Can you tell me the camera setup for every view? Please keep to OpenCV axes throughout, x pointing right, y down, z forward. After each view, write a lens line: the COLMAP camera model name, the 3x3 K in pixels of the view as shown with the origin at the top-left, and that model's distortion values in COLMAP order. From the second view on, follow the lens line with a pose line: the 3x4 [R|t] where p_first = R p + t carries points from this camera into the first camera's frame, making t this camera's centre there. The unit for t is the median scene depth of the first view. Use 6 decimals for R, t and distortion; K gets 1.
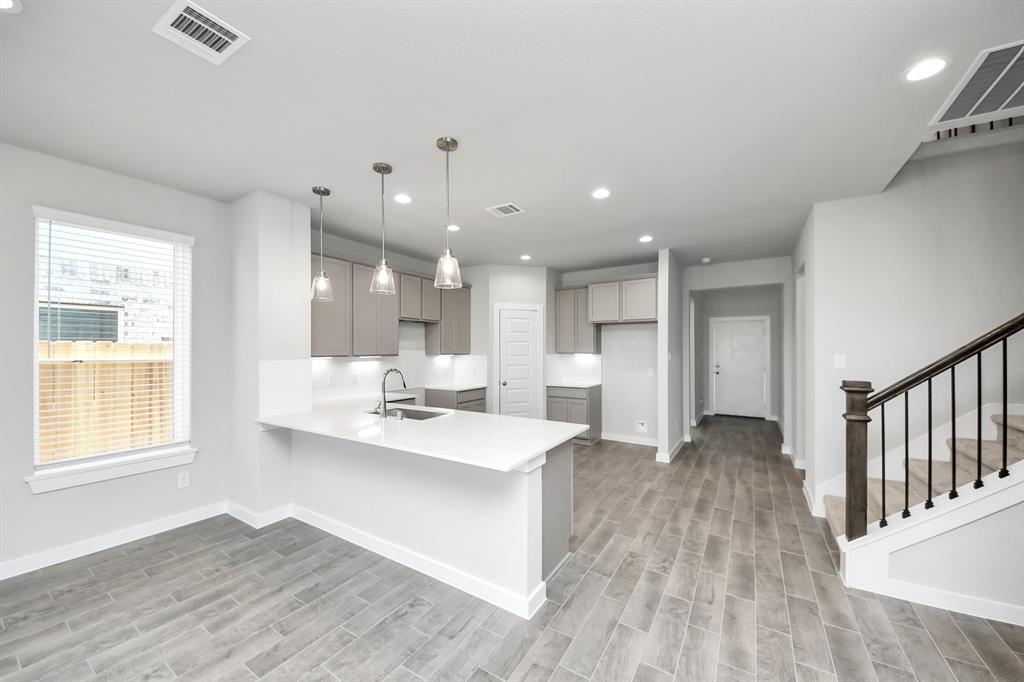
lens RADIAL K [[383.1, 0, 520.0], [0, 383.1, 346.3], [0, 0, 1]] dist [0.092107, -0.033602]
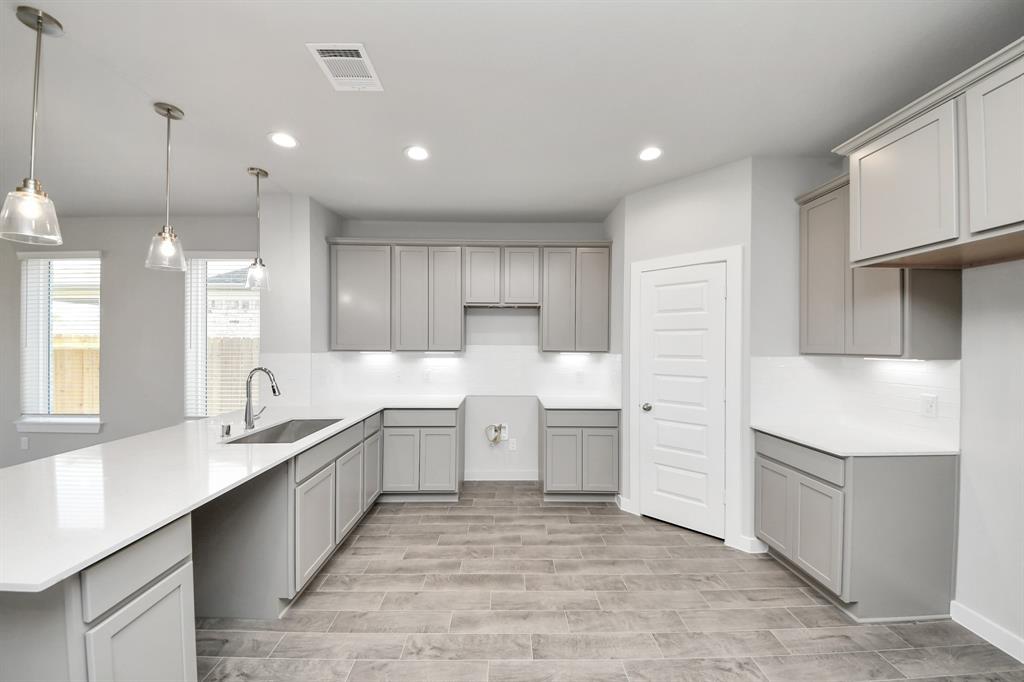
lens RADIAL K [[364.3, 0, 507.6], [0, 364.3, 344.8], [0, 0, 1]] dist [0.045904, -0.027591]
pose [[0.516978, 0.000255, -0.855999, 0.370904], [0.000657, 1.000000, 0.000695, 0.009793], [0.855998, -0.000921, 0.516978, 0.697907]]
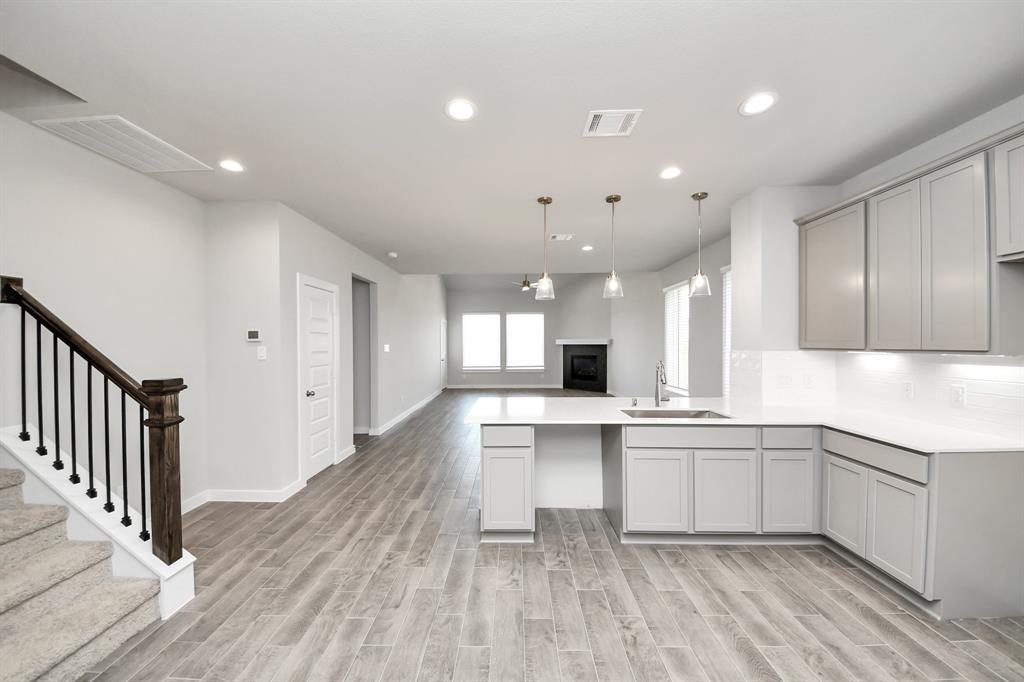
lens RADIAL K [[364.3, 0, 507.6], [0, 364.3, 344.8], [0, 0, 1]] dist [0.045904, -0.027591]
pose [[-0.870923, 0.003418, -0.491408, 0.313924], [0.004885, 0.999987, -0.001703, 0.013189], [0.491396, -0.003883, -0.870928, 1.096421]]
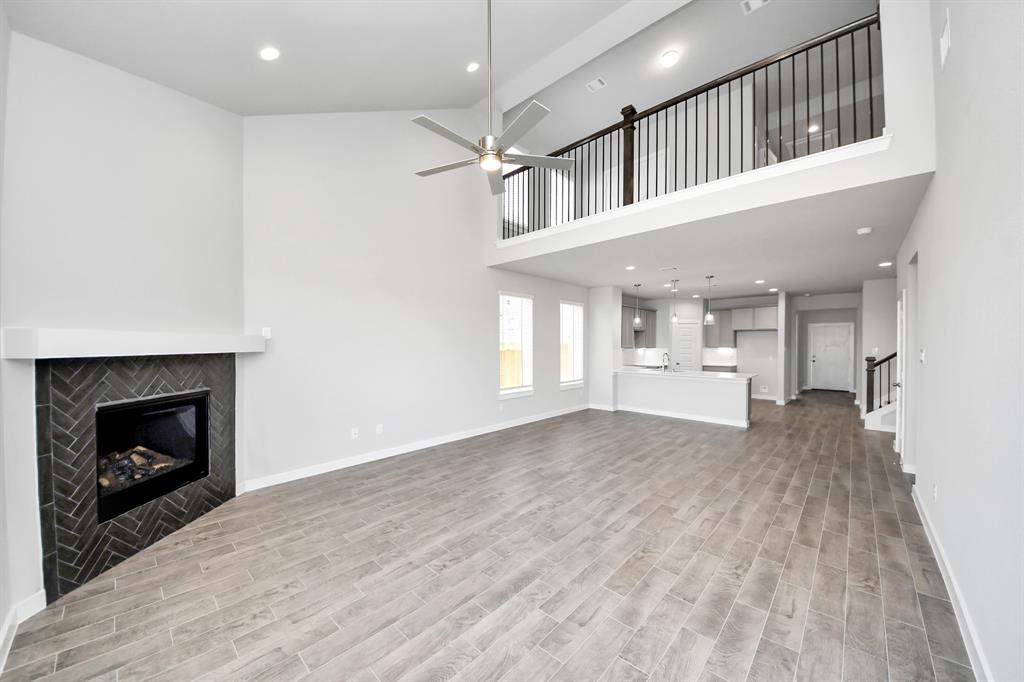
lens RADIAL K [[364.3, 0, 507.6], [0, 364.3, 344.8], [0, 0, 1]] dist [0.045904, -0.027591]
pose [[0.975101, 0.002776, -0.221742, -0.544034], [-0.000641, 0.999953, 0.009699, -0.011392], [0.221759, -0.009315, 0.975057, -1.079462]]
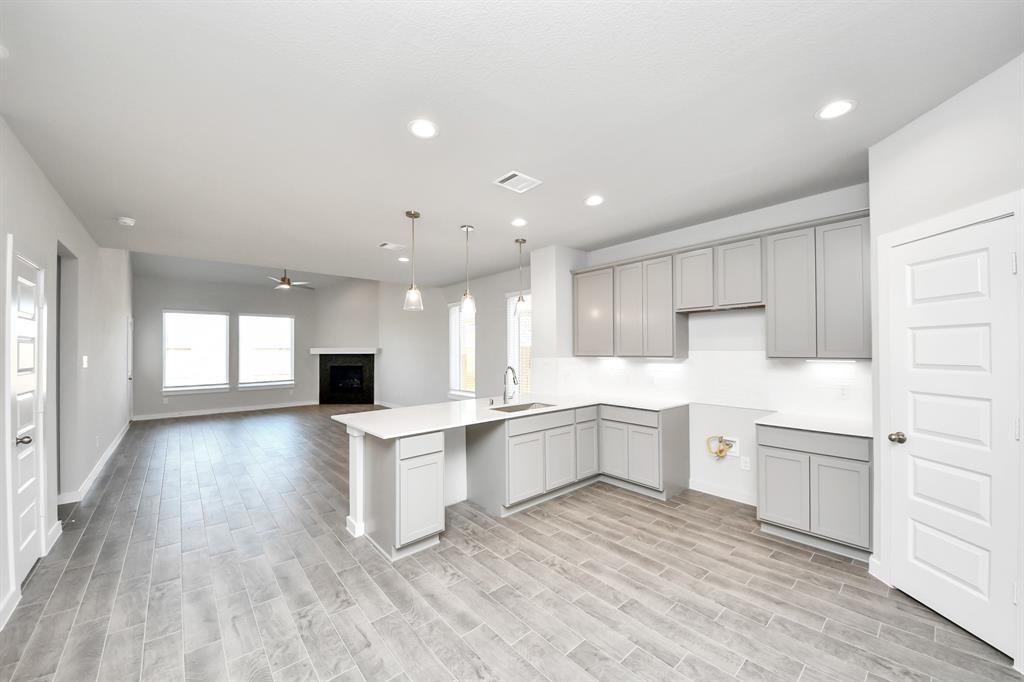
lens RADIAL K [[378.7, 0, 506.4], [0, 378.7, 342.0], [0, 0, 1]] dist [0.055303, -0.031799]
pose [[-0.321962, -0.020283, -0.946535, 0.559904], [0.010690, 0.999629, -0.025057, 0.007972], [0.946692, -0.018185, -0.321626, 0.933412]]
